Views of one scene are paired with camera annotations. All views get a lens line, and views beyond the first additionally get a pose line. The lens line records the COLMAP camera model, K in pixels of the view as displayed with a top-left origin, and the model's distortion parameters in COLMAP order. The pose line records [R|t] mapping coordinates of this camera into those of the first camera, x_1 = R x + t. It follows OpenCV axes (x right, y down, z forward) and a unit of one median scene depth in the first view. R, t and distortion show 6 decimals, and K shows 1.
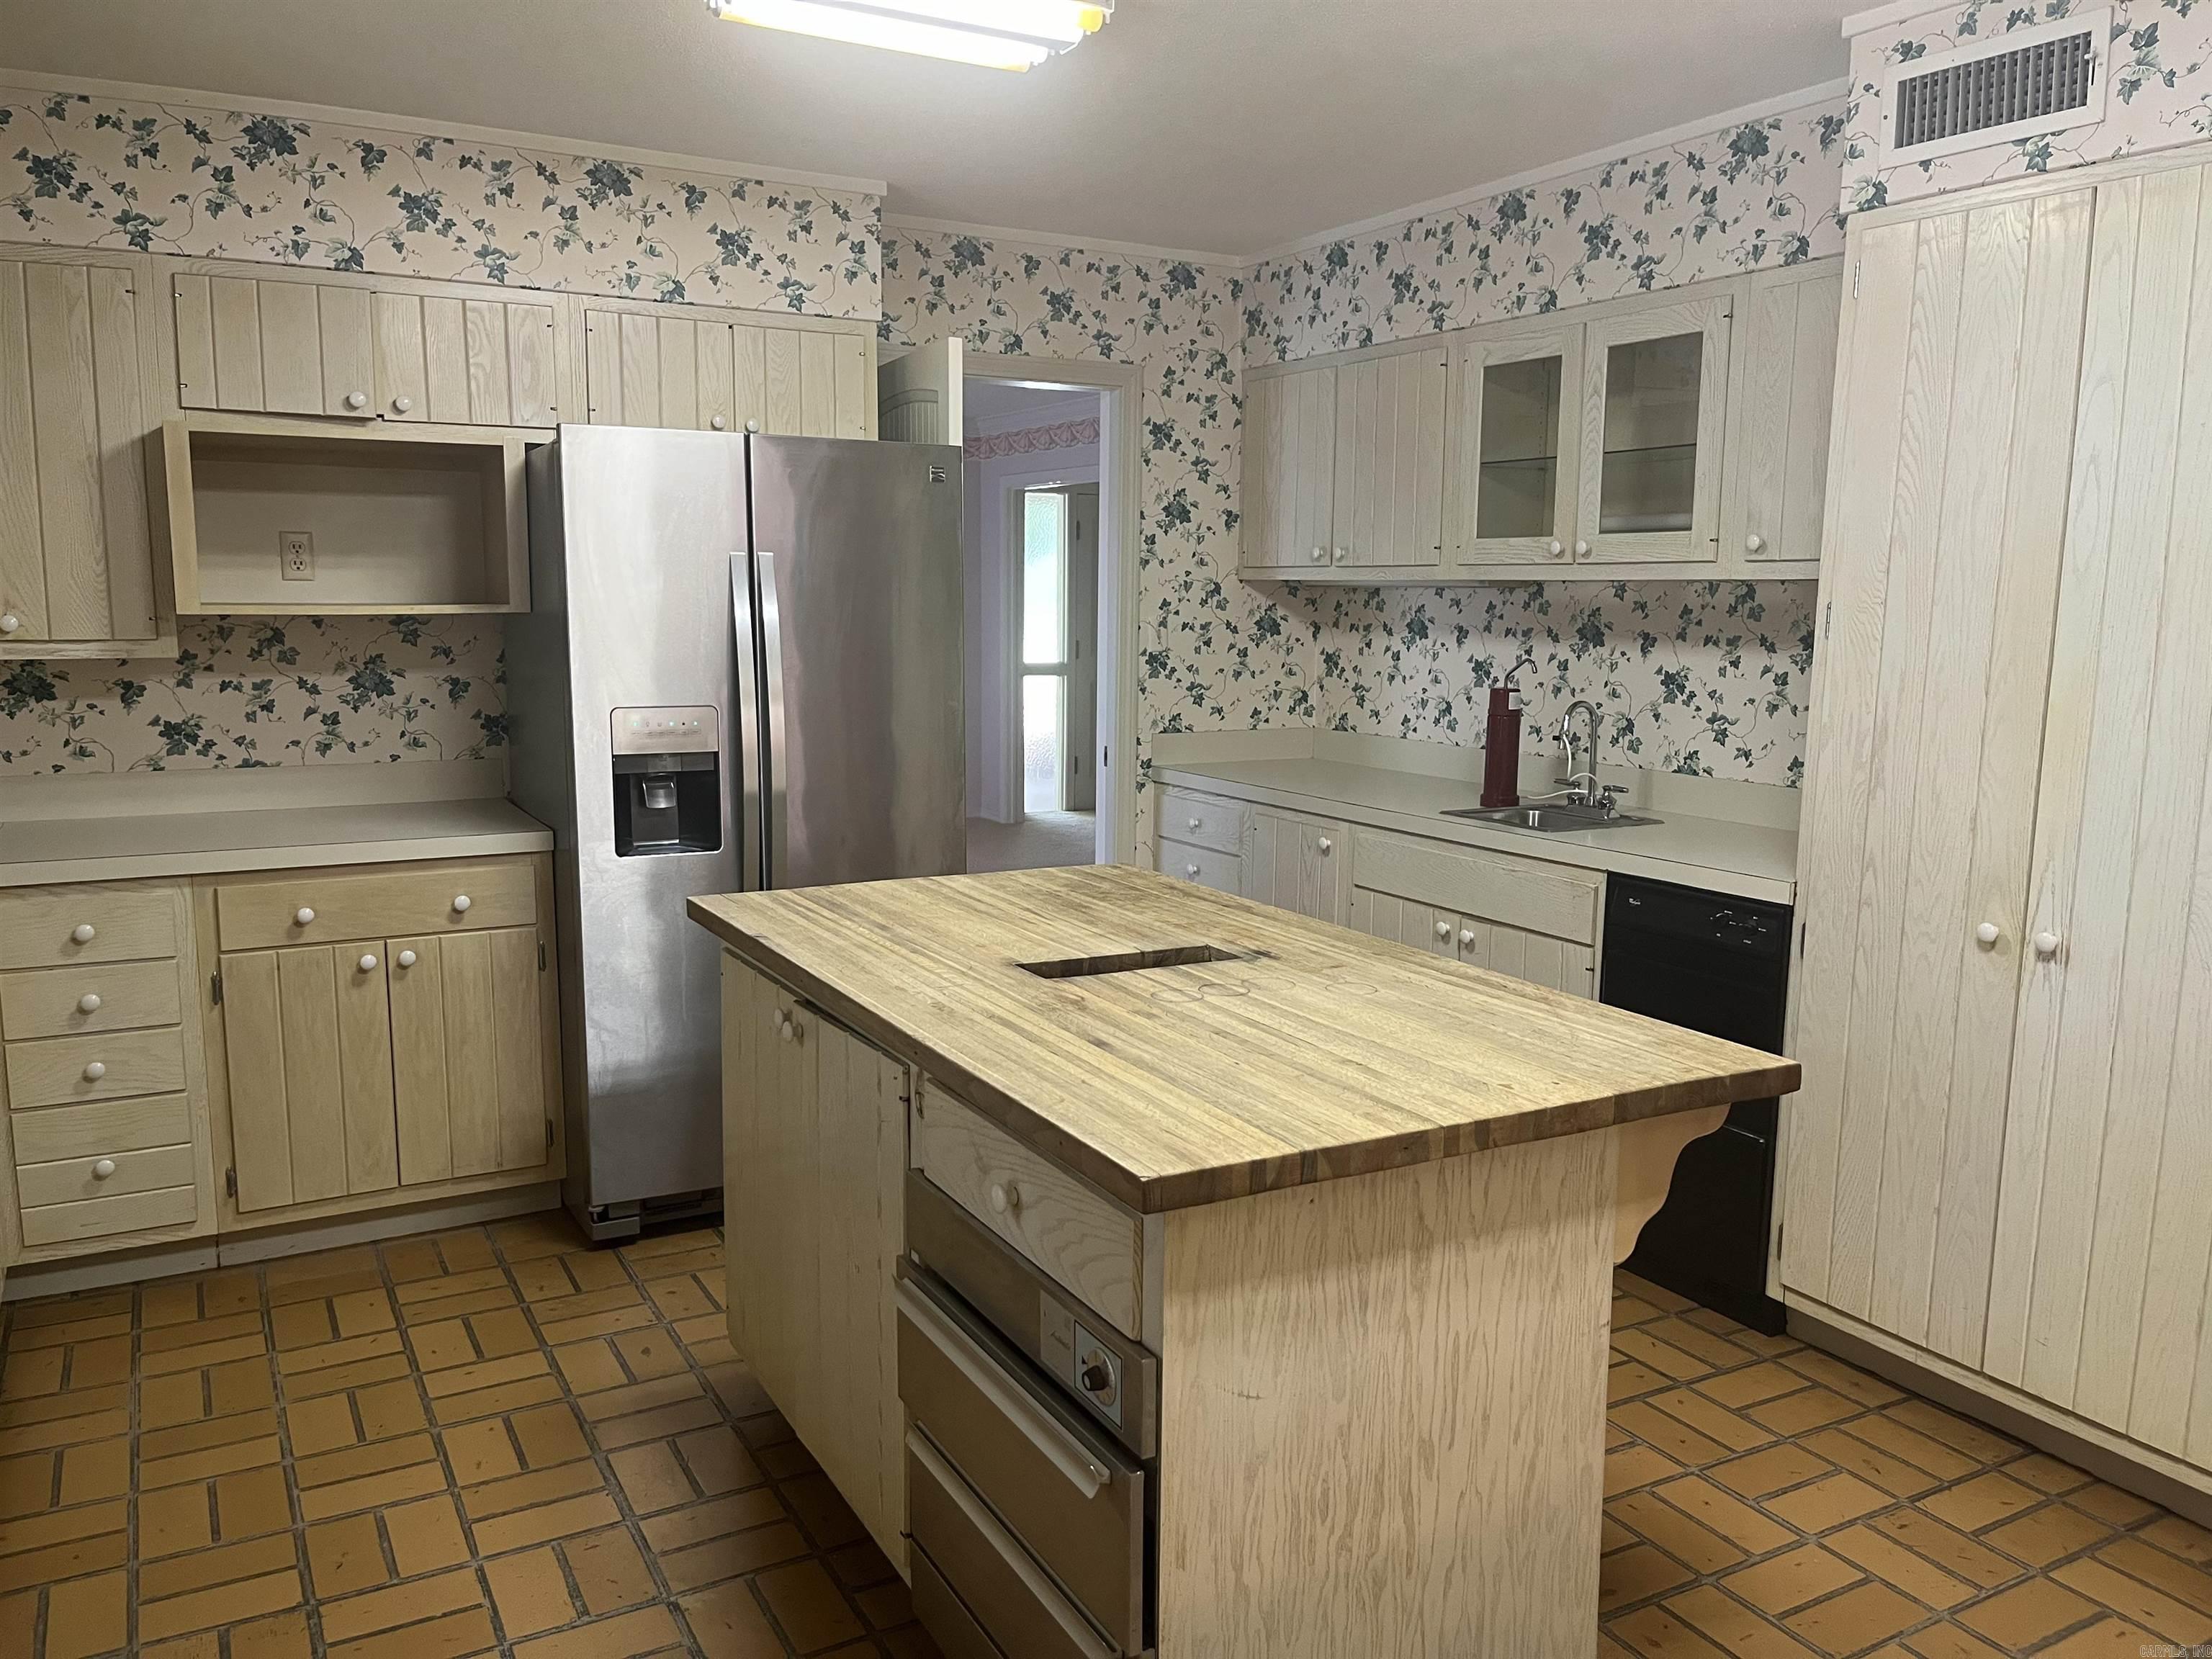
lens RADIAL K [[1673.7, 0, 1106.9], [0, 1673.7, 843.9], [0, 0, 1]] dist [0.002120, -0.001648]
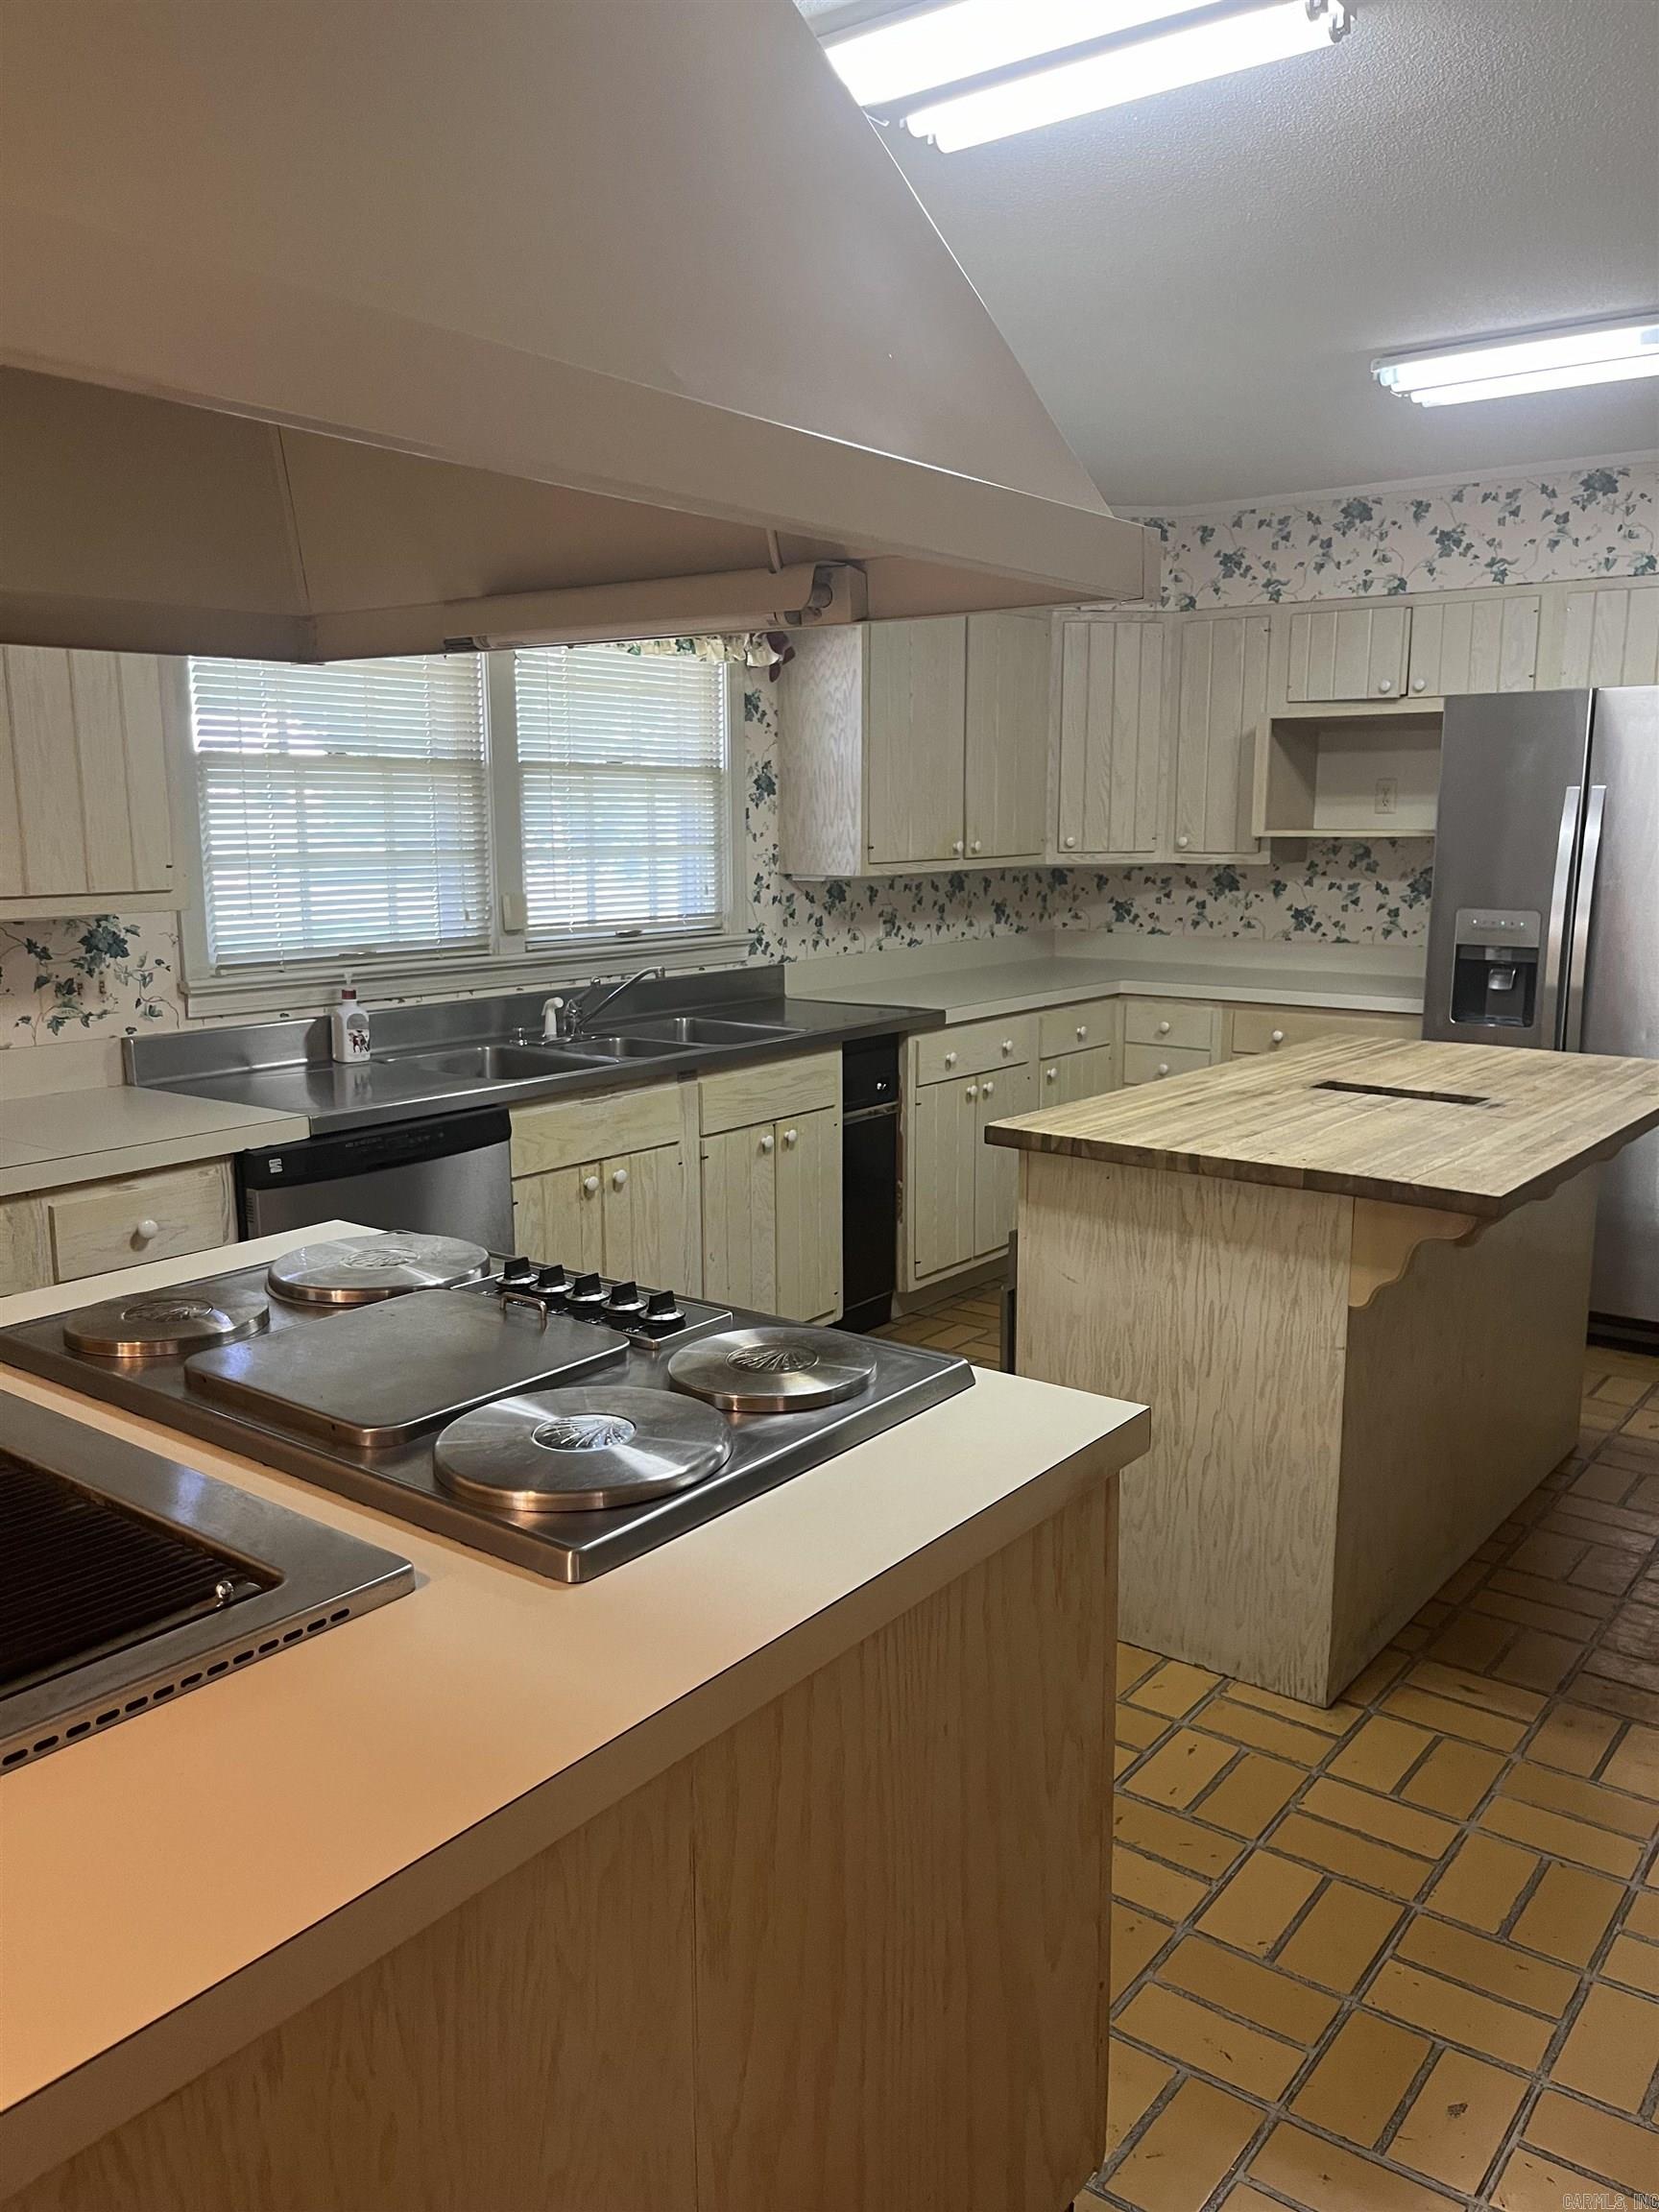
lens RADIAL K [[1673.7, 0, 824.9], [0, 1673.7, 1104.9], [0, 0, 1]] dist [0.002120, -0.001648]
pose [[0.393899, 0.148913, -0.907011, 1.349584], [-0.131646, 0.985755, 0.104669, -0.000874], [0.909677, 0.078175, 0.407892, 0.027774]]
